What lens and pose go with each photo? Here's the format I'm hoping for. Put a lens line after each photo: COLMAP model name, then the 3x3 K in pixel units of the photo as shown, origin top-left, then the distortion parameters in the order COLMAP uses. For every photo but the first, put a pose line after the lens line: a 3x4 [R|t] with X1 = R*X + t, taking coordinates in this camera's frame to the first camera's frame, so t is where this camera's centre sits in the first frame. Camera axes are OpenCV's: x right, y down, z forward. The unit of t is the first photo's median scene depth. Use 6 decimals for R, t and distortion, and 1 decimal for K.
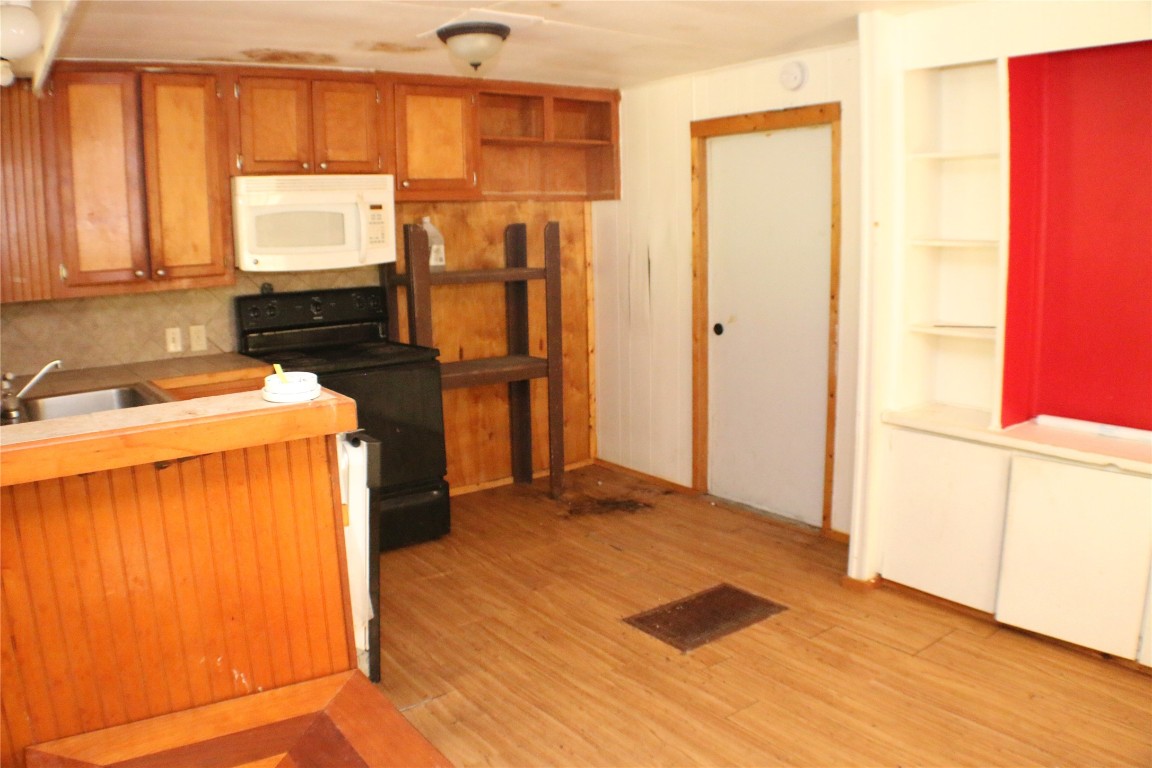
lens RADIAL K [[870.6, 0, 576.0], [0, 870.6, 384.0], [0, 0, 1]] dist [-0.222654, 0.085438]
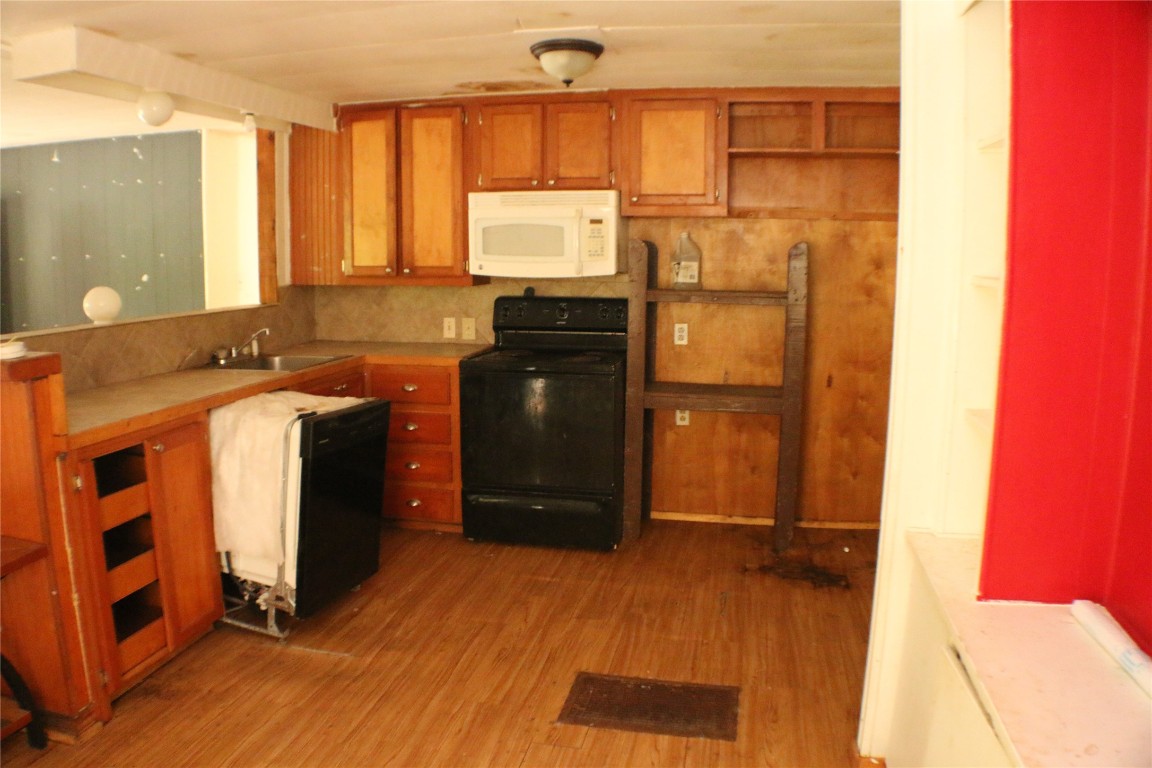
lens RADIAL K [[867.6, 0, 576.0], [0, 867.6, 384.0], [0, 0, 1]] dist [-0.196344, 0.000652]
pose [[0.663542, 0.139126, -0.735089, 0.574895], [-0.148962, 0.987452, 0.052426, -0.066488], [0.733159, 0.074714, 0.675941, 0.300292]]
